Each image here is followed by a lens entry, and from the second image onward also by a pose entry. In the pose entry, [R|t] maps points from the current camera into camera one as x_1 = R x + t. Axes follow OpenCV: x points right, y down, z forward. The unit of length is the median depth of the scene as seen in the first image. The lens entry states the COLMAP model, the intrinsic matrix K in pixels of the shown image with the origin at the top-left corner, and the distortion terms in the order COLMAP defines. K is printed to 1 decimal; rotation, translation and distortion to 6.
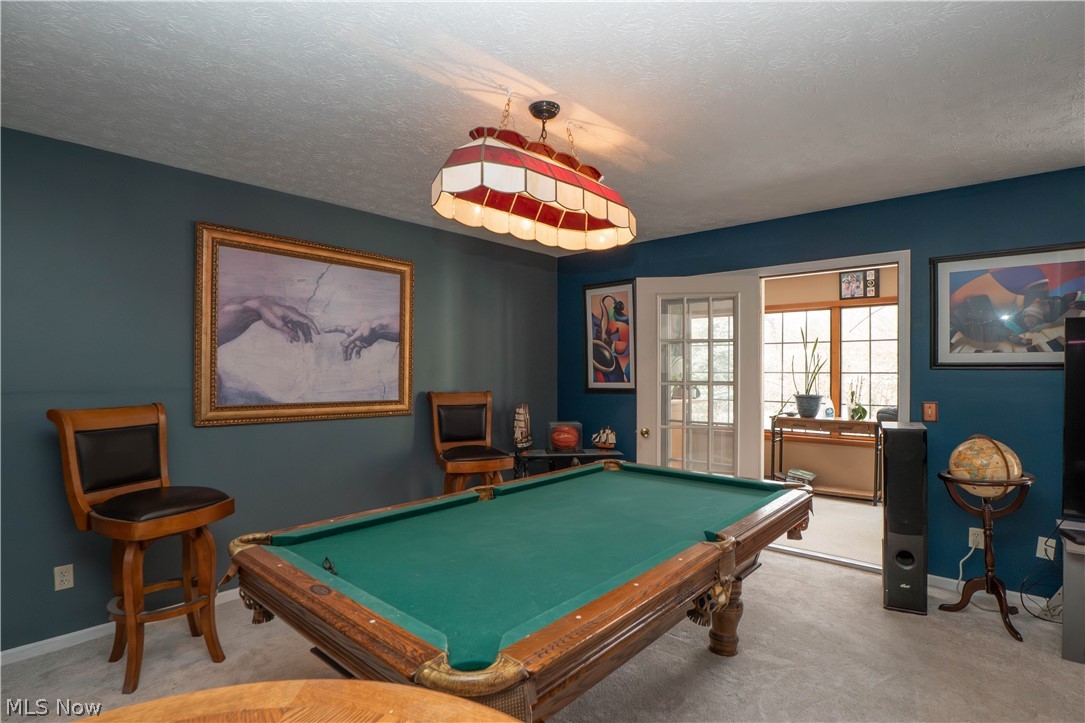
lens RADIAL K [[548.6, 0, 546.2], [0, 548.6, 372.3], [0, 0, 1]] dist [-0.036283, 0.004268]
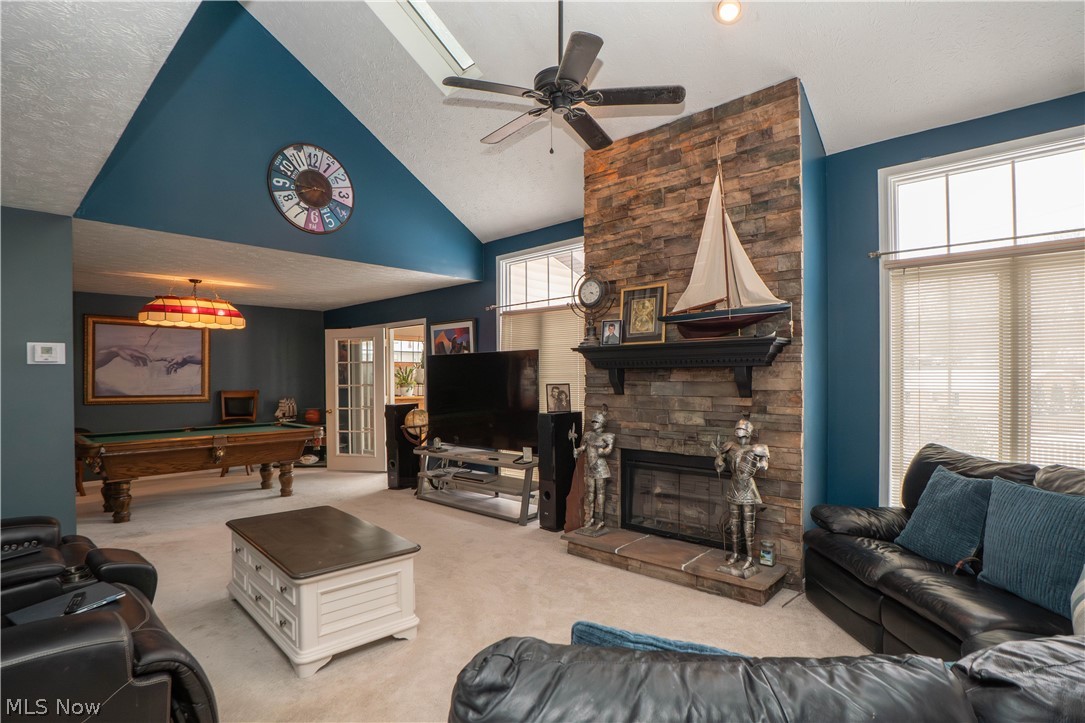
lens RADIAL K [[548.6, 0, 541.4], [0, 548.6, 377.9], [0, 0, 1]] dist [-0.036283, 0.004268]
pose [[0.999598, -0.006928, -0.027501, 1.056965], [0.006882, 0.999975, -0.001759, 0.003480], [0.027513, 0.001569, 0.999620, -0.948825]]
